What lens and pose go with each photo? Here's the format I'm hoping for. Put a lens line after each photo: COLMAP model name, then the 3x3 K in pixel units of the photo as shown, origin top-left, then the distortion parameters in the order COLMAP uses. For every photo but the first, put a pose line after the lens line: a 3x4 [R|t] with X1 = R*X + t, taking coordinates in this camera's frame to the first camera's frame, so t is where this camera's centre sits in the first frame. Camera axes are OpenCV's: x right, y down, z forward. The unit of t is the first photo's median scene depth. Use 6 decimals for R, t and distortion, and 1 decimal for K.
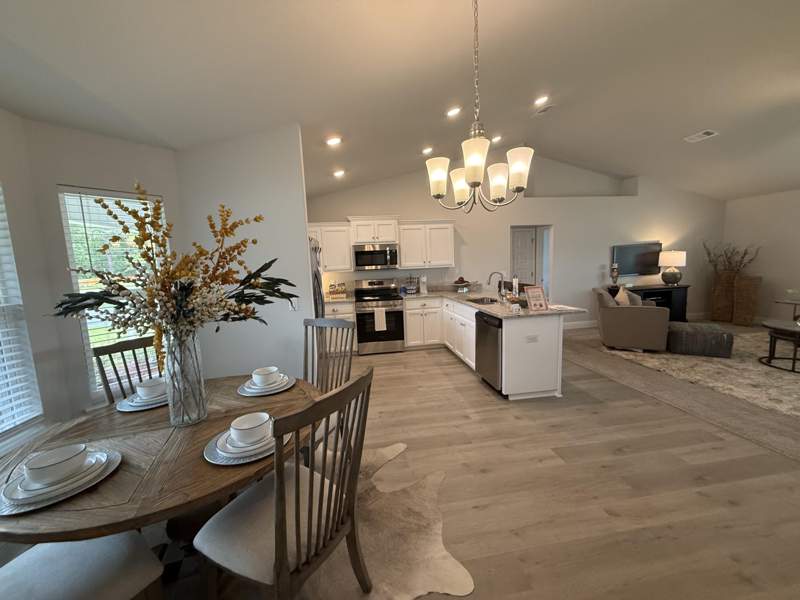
lens RADIAL K [[319.2, 0, 399.0], [0, 319.2, 299.3], [0, 0, 1]] dist [0.001886, 0.000092]
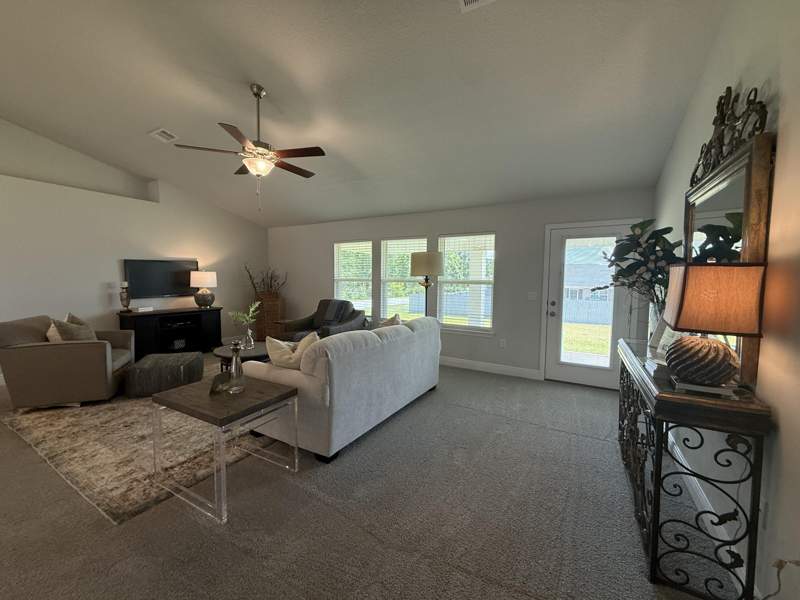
lens RADIAL K [[319.2, 0, 401.0], [0, 319.2, 296.7], [0, 0, 1]] dist [0.001886, 0.000092]
pose [[0.611566, 0.000941, 0.791193, 0.472063], [0.058899, 0.997170, -0.046713, -0.000235], [-0.788998, 0.075169, 0.609781, -0.001542]]
